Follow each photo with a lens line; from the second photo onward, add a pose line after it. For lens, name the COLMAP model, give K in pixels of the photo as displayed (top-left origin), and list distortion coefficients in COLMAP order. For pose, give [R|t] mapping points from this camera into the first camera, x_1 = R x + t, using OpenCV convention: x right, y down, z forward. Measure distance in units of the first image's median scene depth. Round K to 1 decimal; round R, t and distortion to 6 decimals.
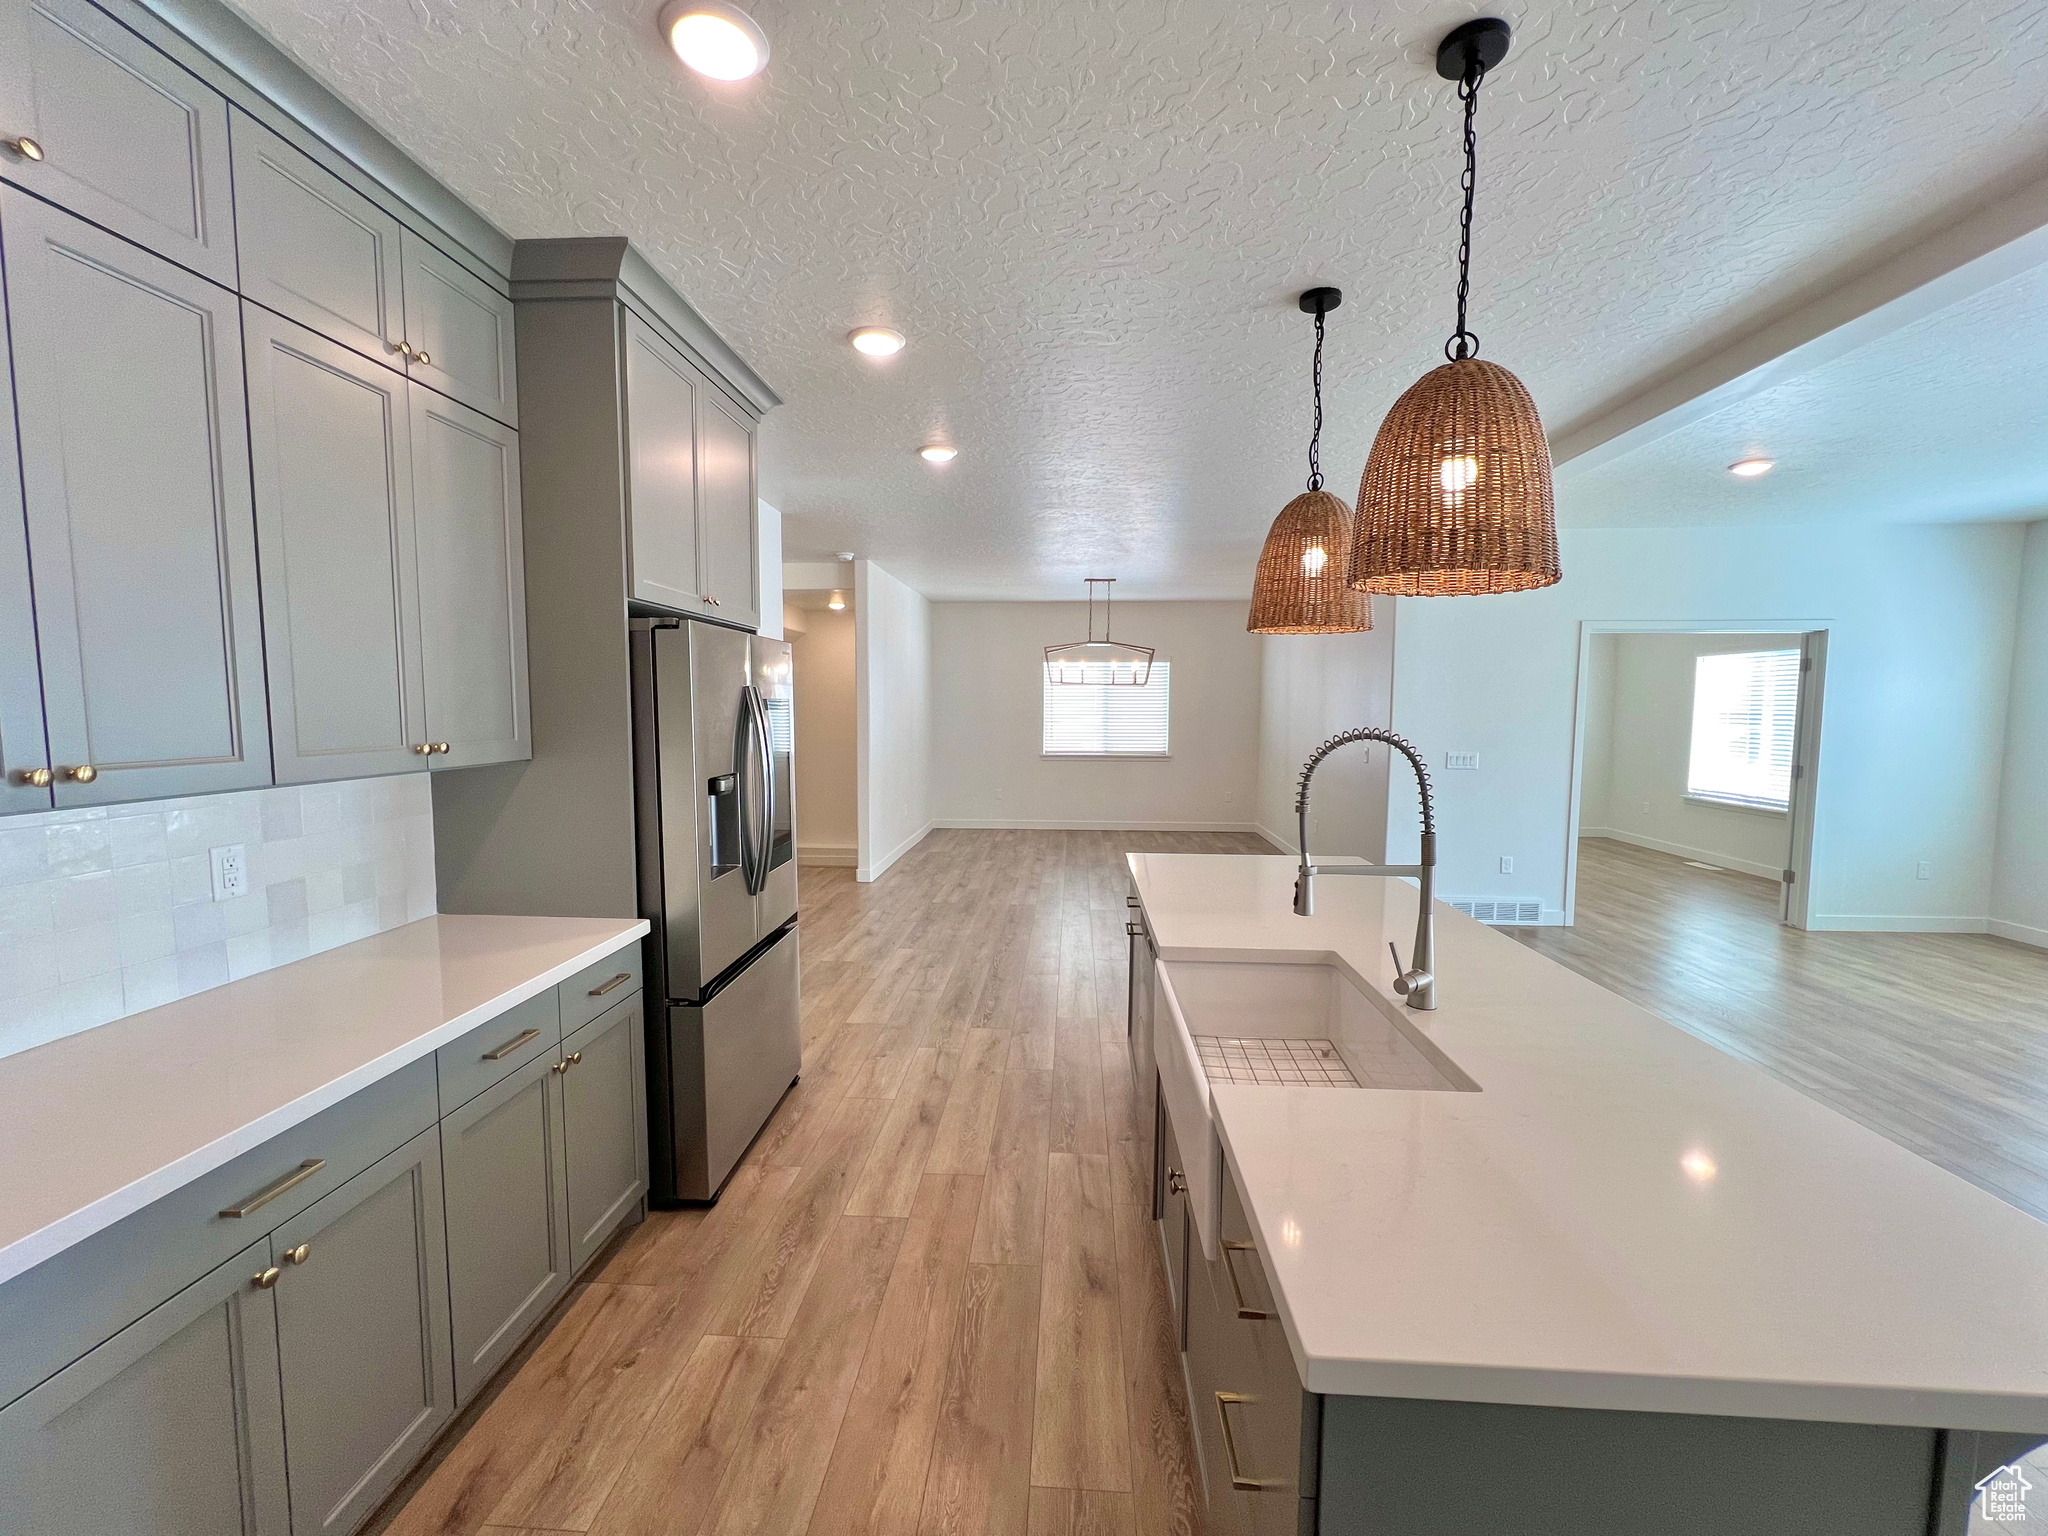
lens RADIAL K [[817.1, 0, 1024.4], [0, 817.1, 765.1], [0, 0, 1]] dist [-0.000441, 0.000089]
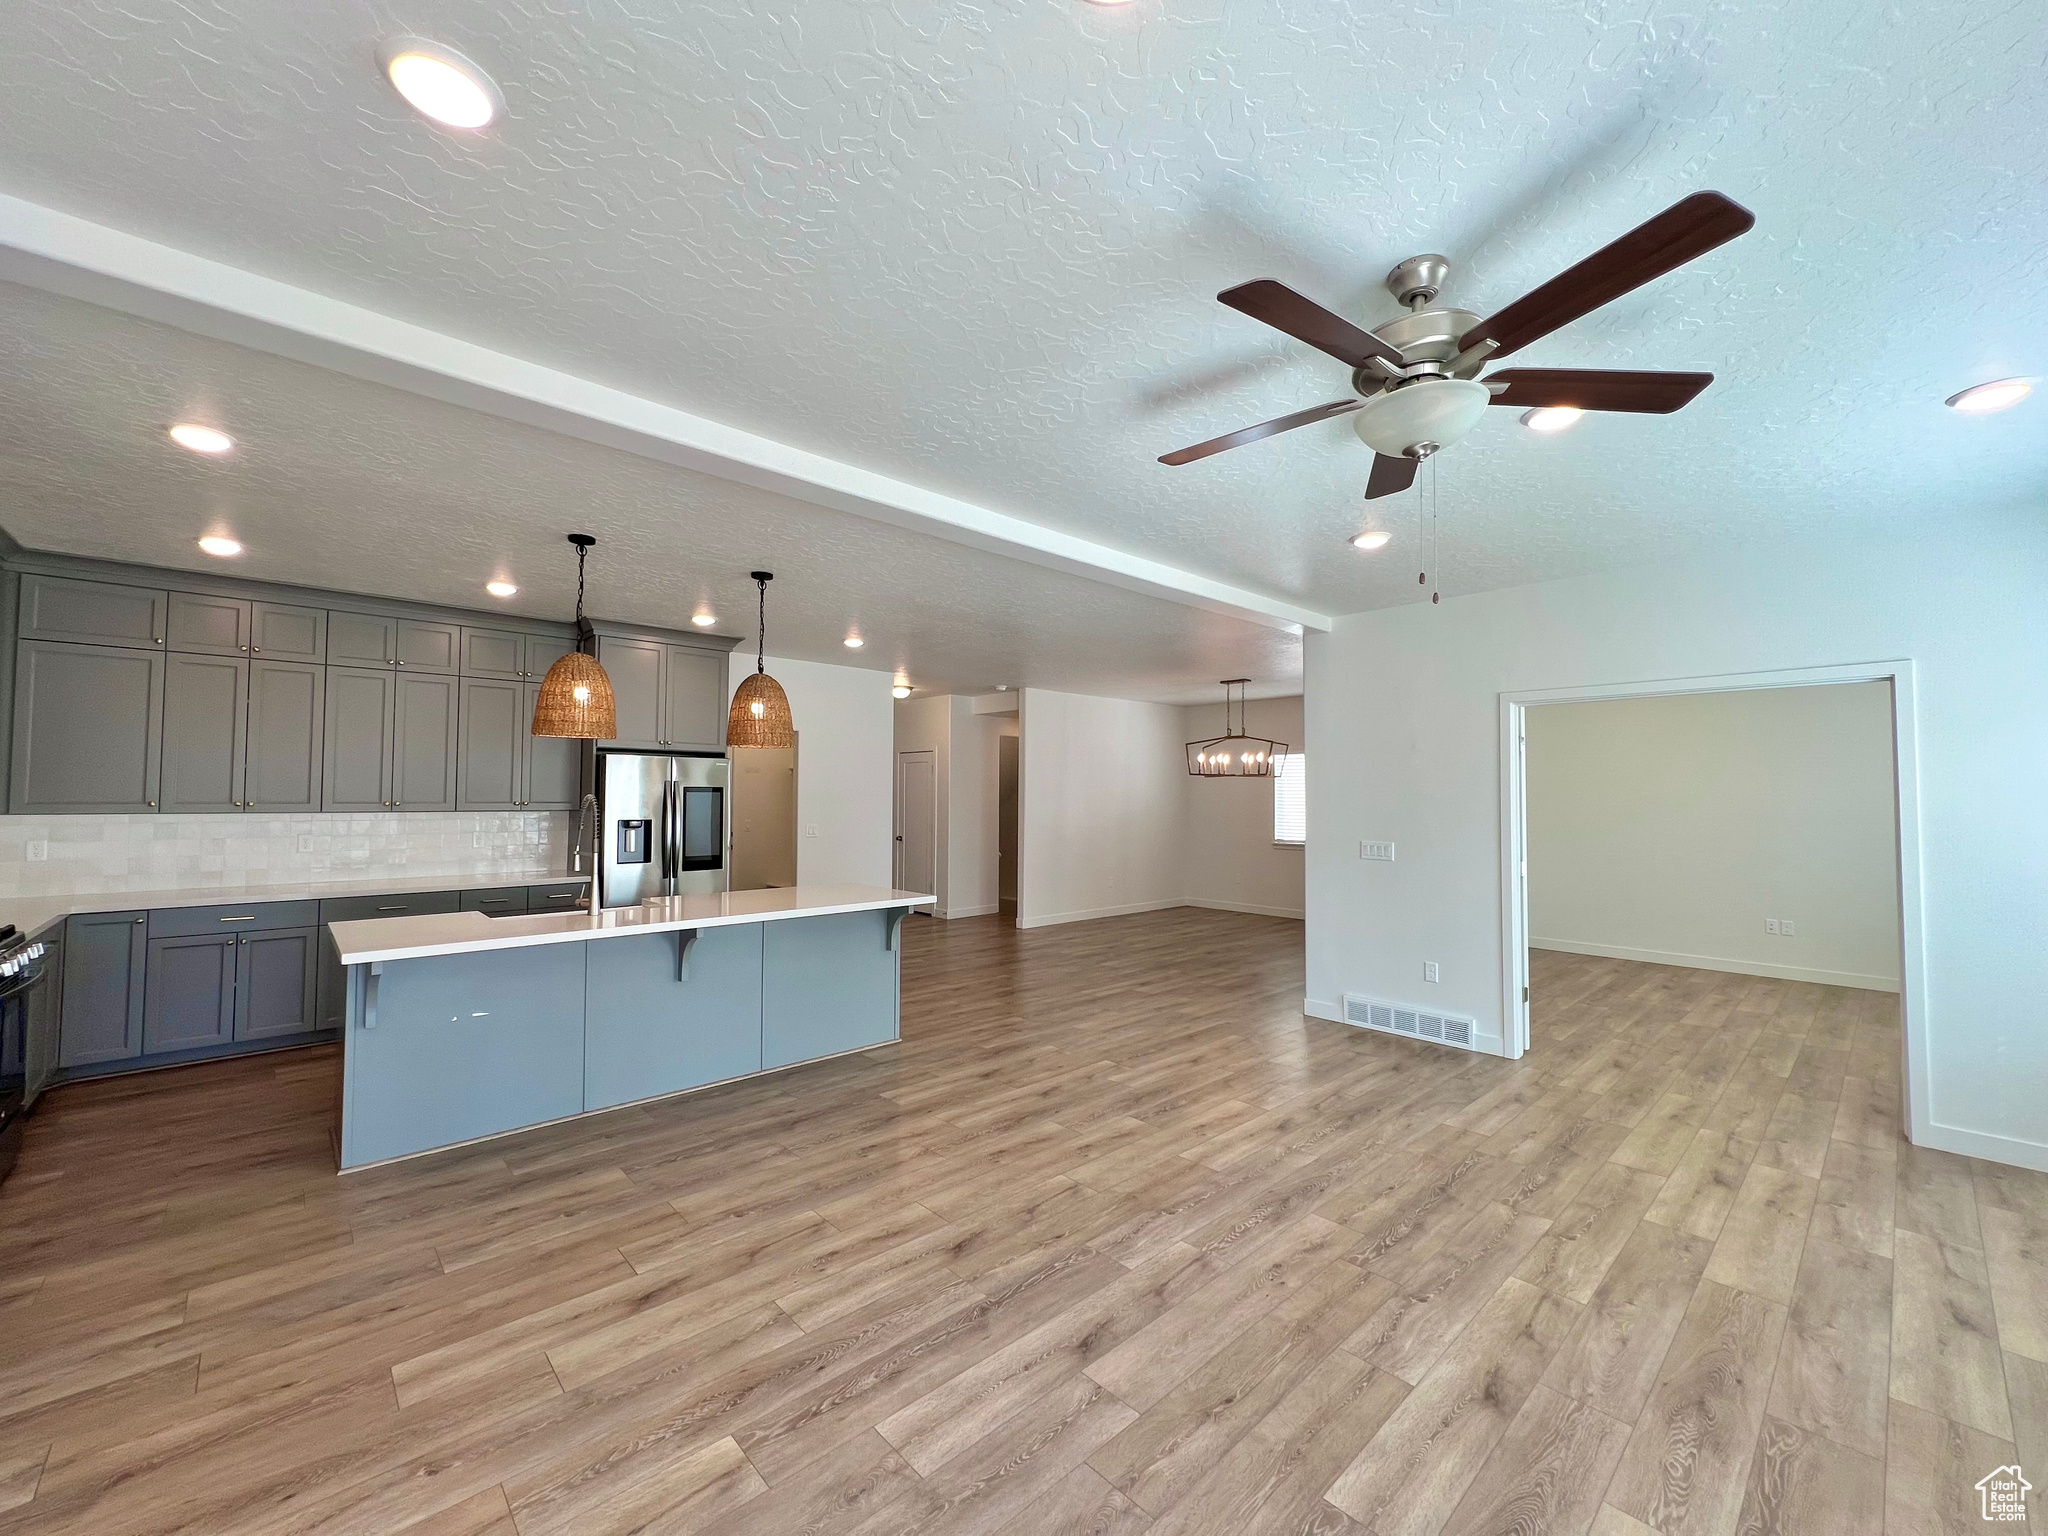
lens RADIAL K [[817.1, 0, 1019.9], [0, 817.1, 759.9], [0, 0, 1]] dist [-0.000441, 0.000089]
pose [[0.721827, -0.034093, -0.691233, 1.842417], [-0.054325, 0.992913, -0.105702, 0.026758], [0.689938, 0.113850, 0.714859, 0.086236]]
